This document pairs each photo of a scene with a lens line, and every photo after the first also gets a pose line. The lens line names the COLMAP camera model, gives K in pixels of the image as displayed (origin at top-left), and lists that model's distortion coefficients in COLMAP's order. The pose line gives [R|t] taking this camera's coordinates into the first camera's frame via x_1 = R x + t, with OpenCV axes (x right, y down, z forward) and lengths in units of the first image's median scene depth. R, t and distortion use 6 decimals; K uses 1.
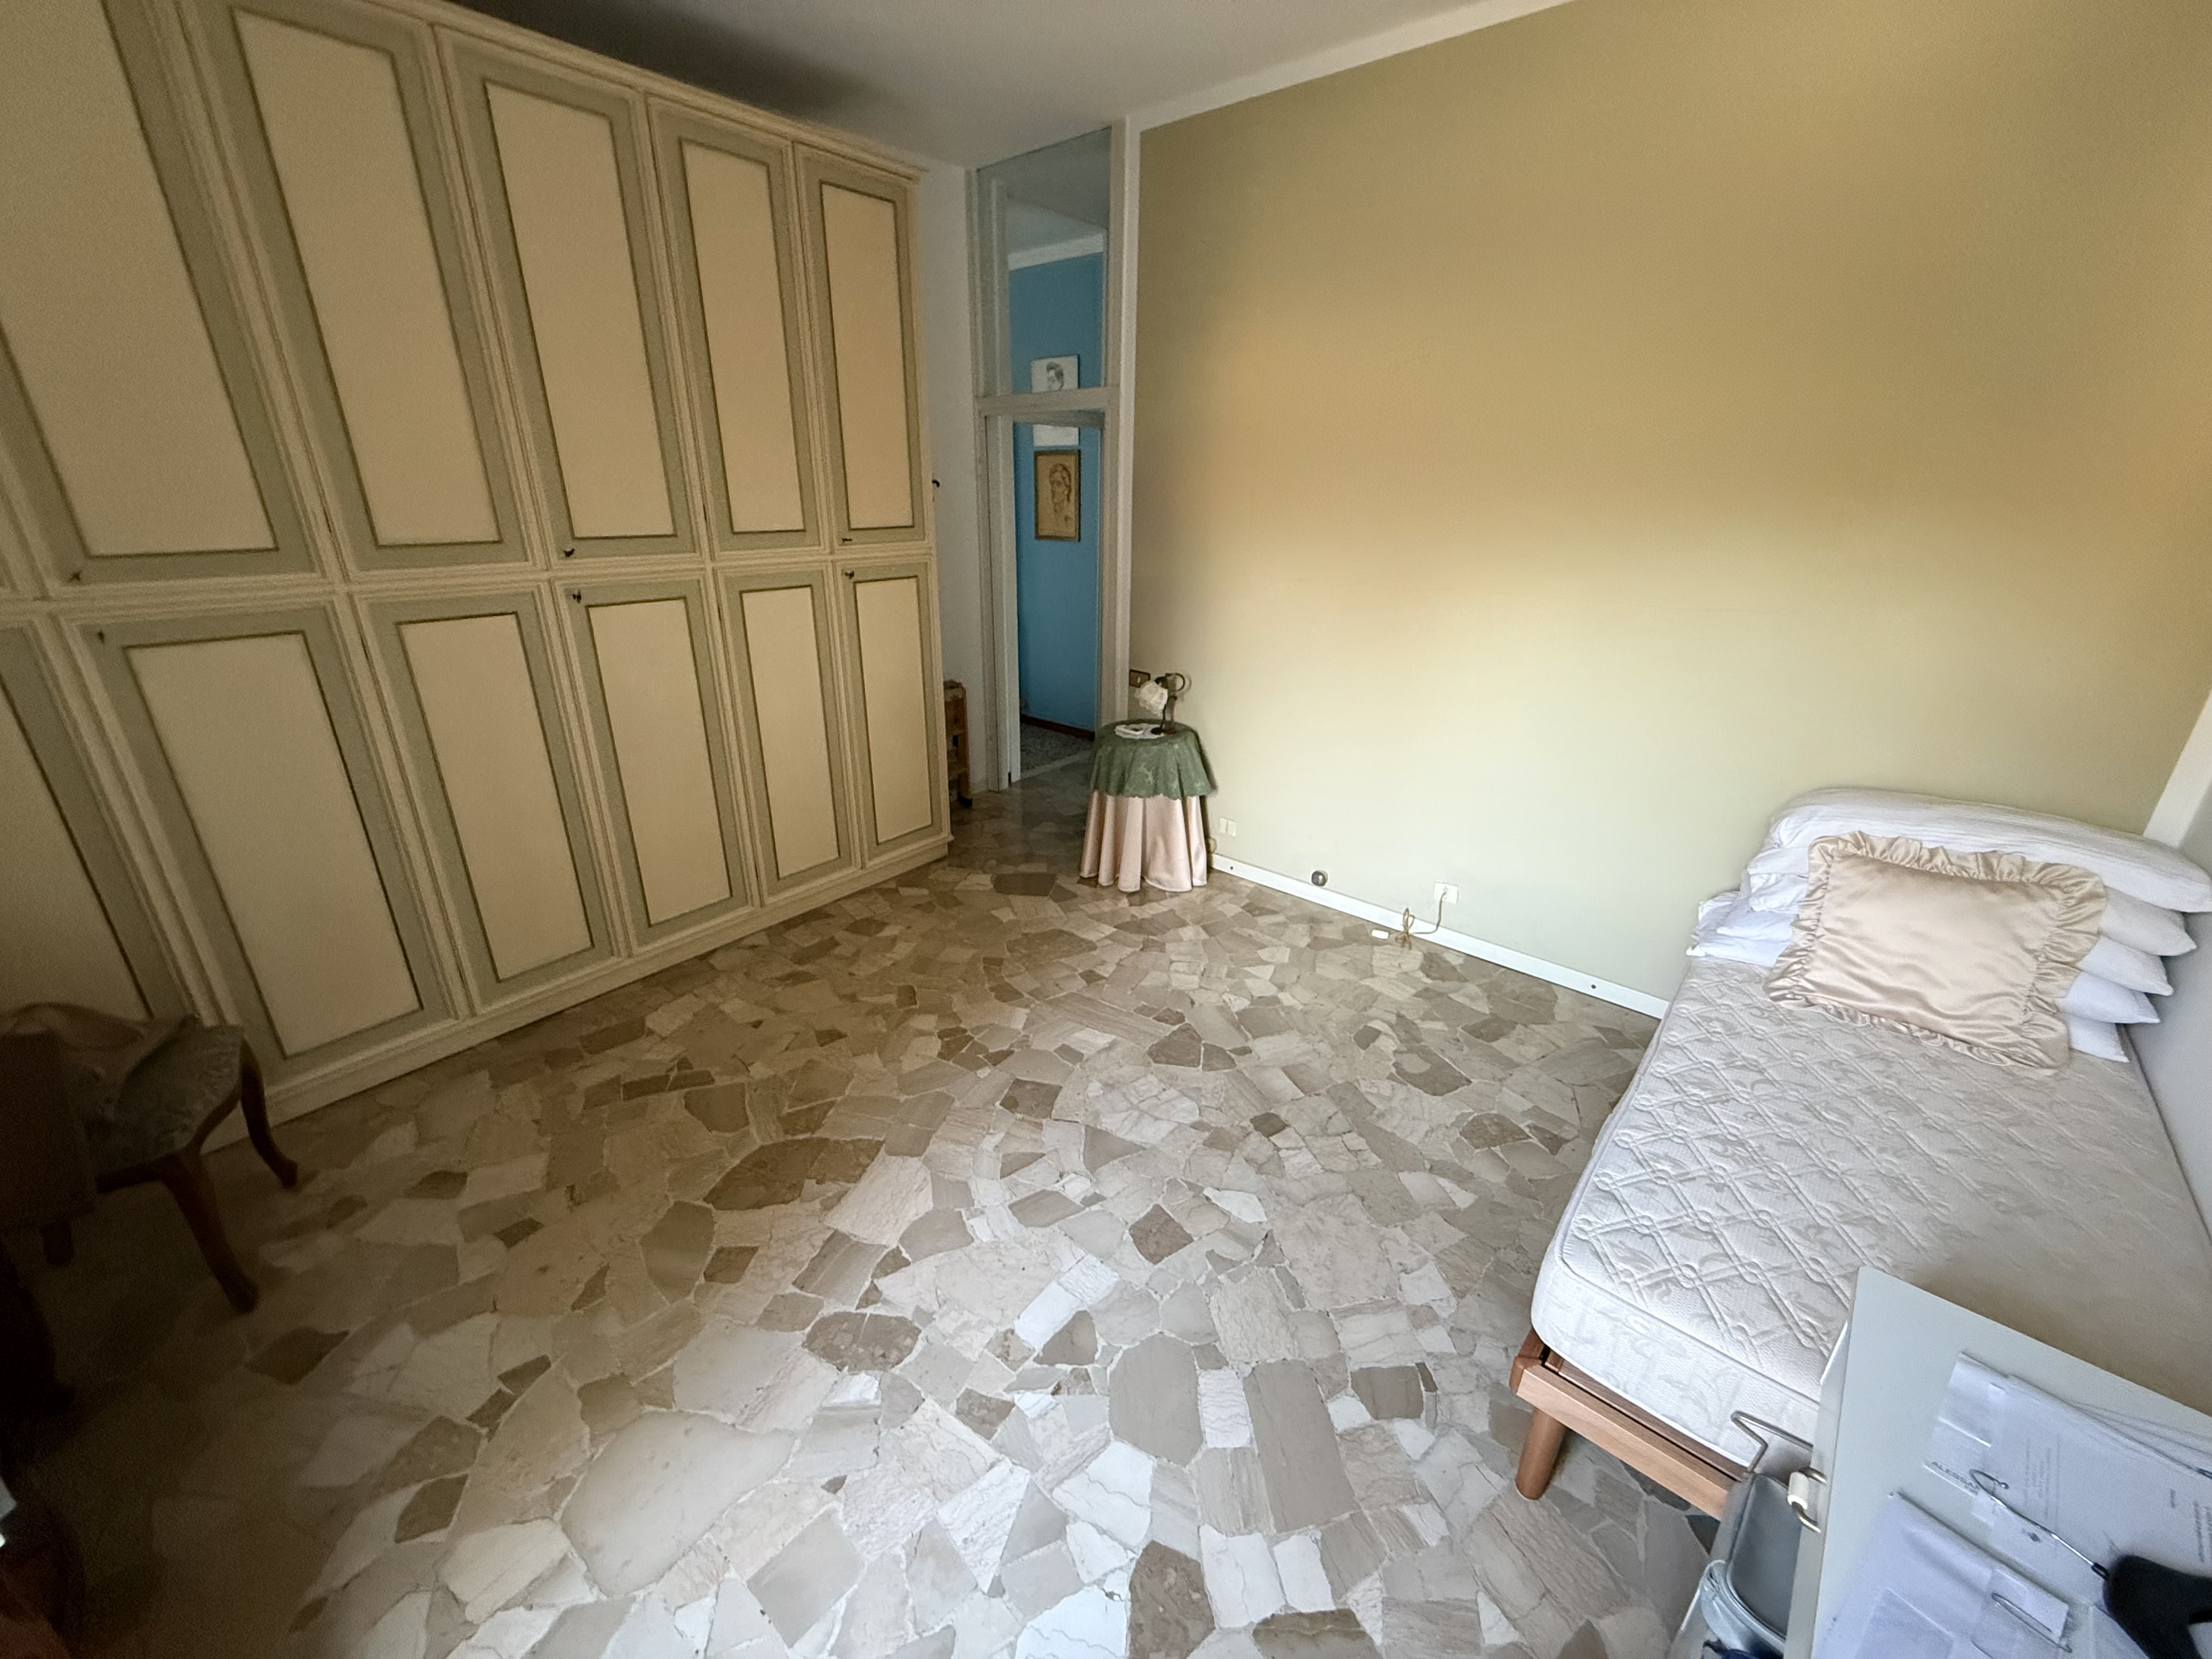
lens RADIAL K [[883.2, 0, 1107.8], [0, 883.2, 832.5], [0, 0, 1]] dist [0.001859, -0.000645]
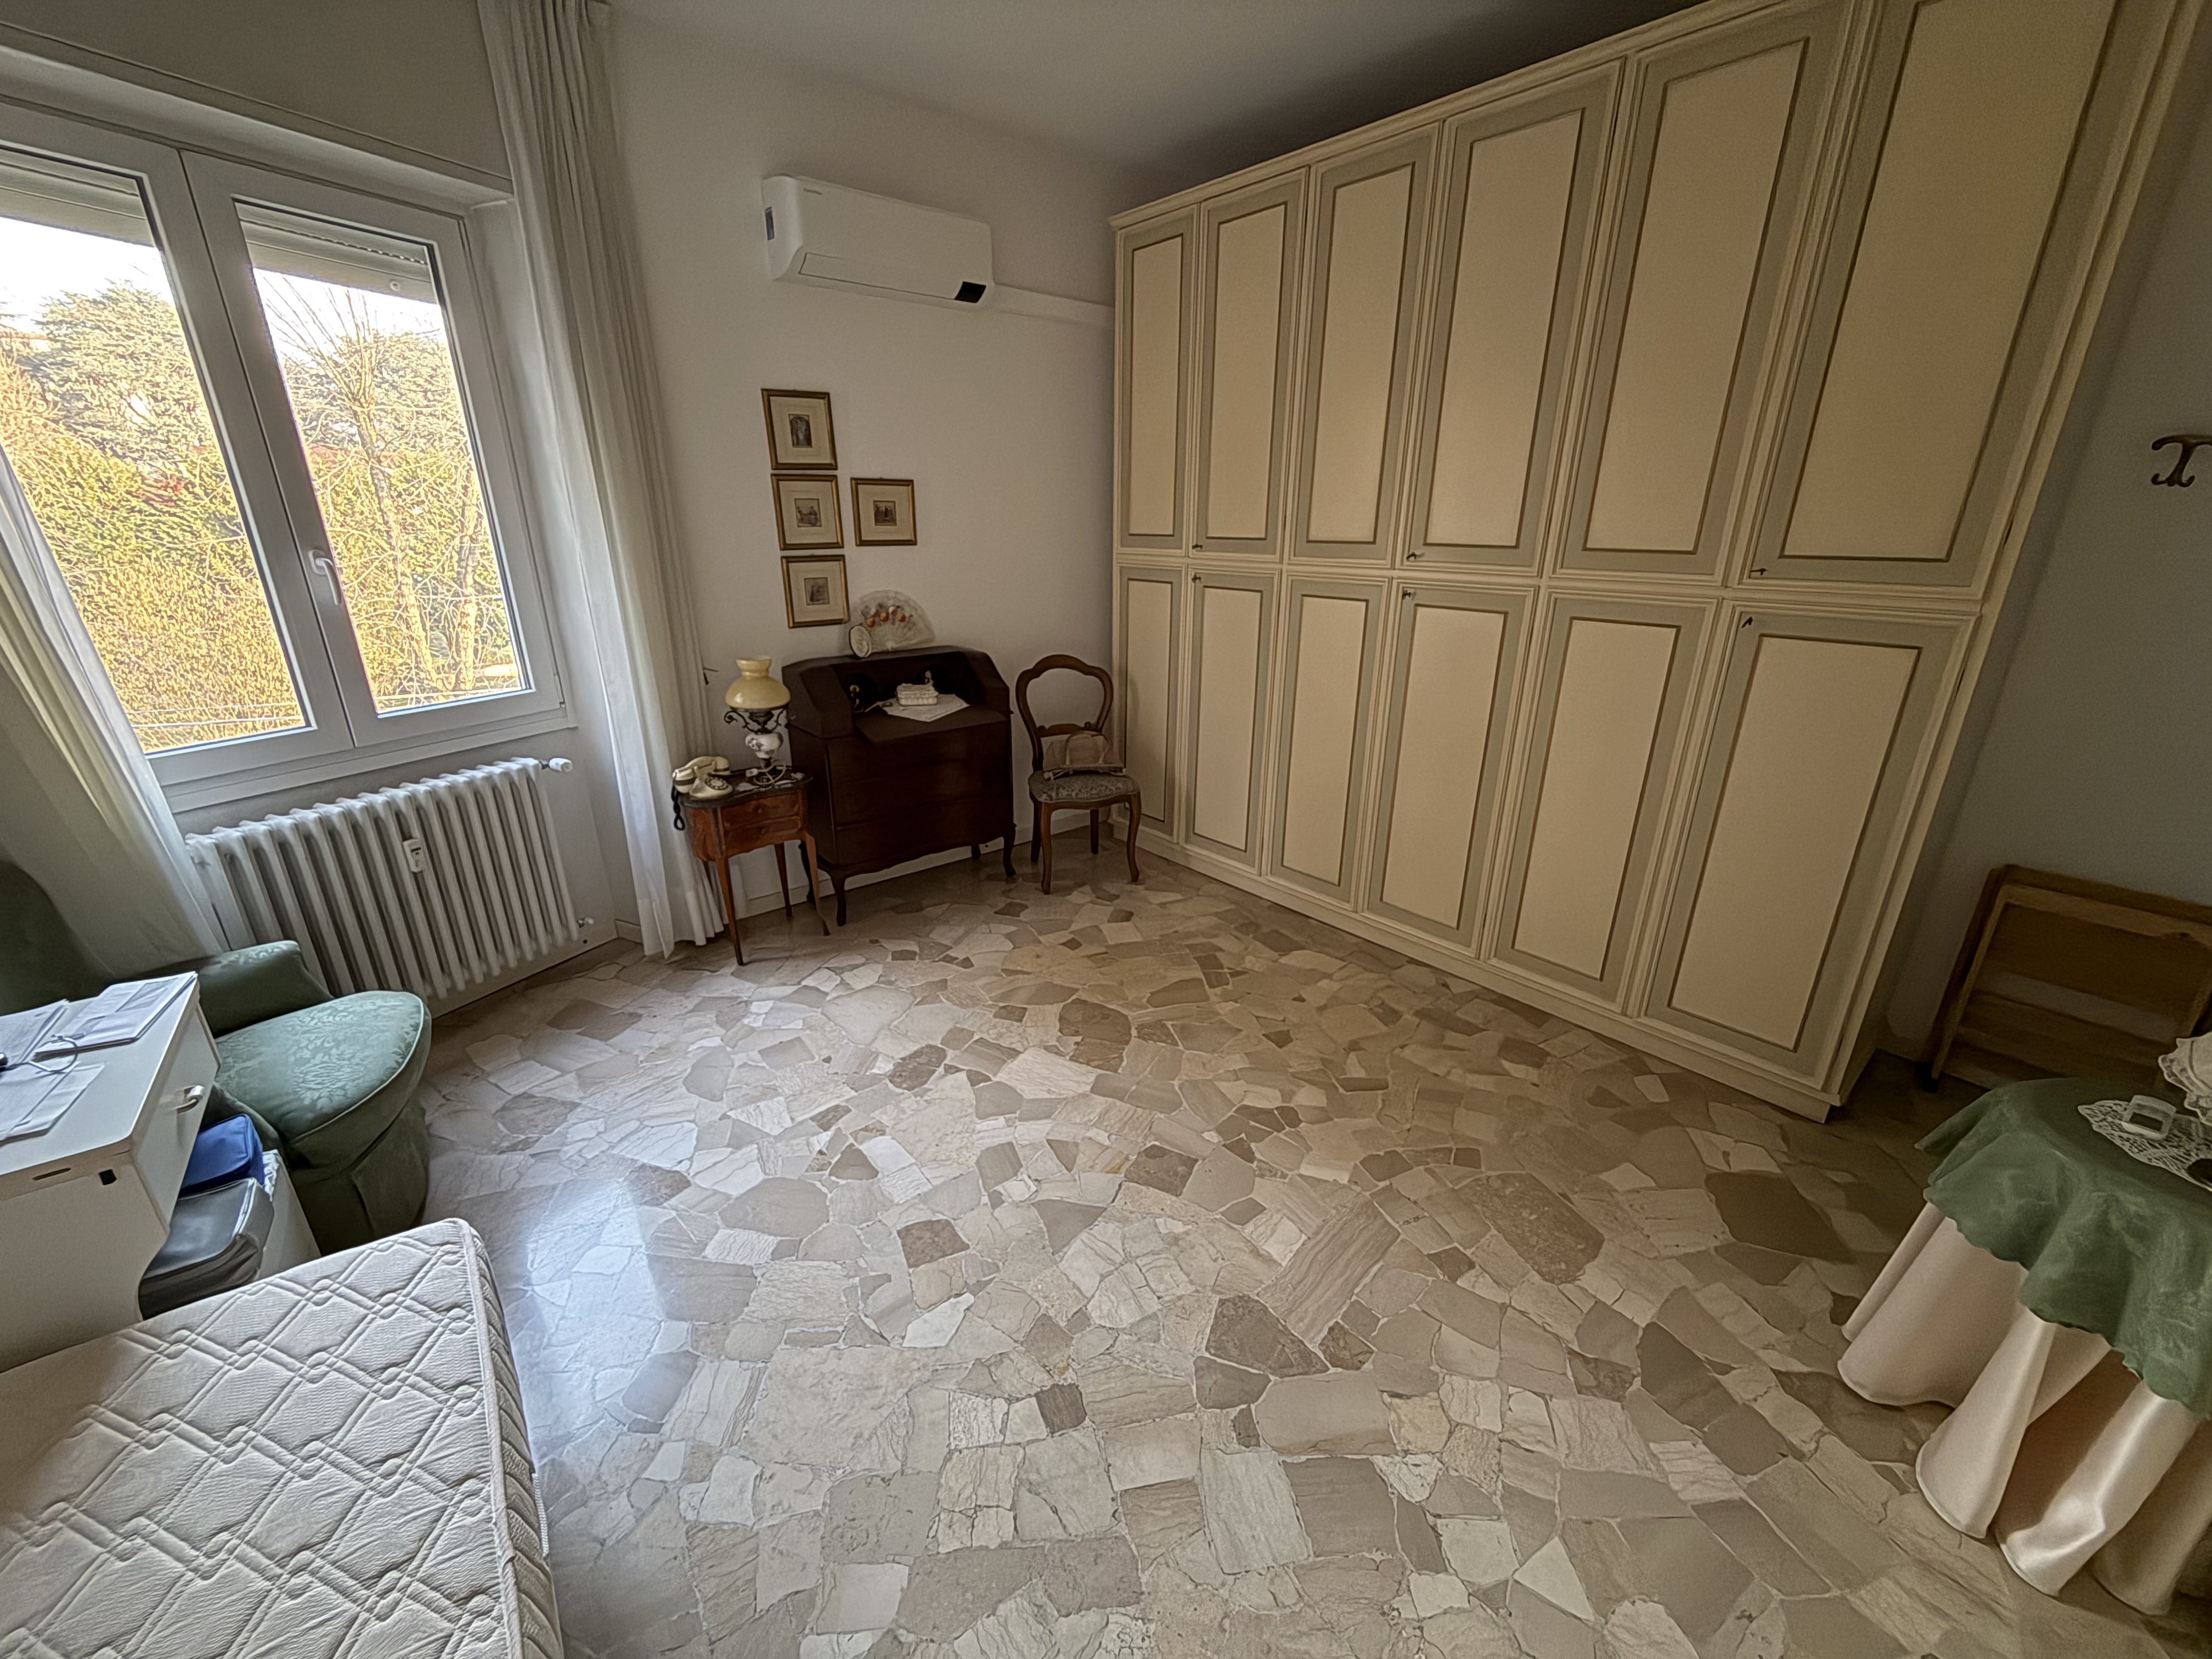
lens RADIAL K [[883.2, 0, 1110.5], [0, 883.2, 830.3], [0, 0, 1]] dist [0.001859, -0.000645]
pose [[-0.193286, 0.322535, -0.926613, 0.686701], [-0.364948, 0.853024, 0.373046, -0.327958], [0.910743, 0.410271, -0.047169, 0.915904]]
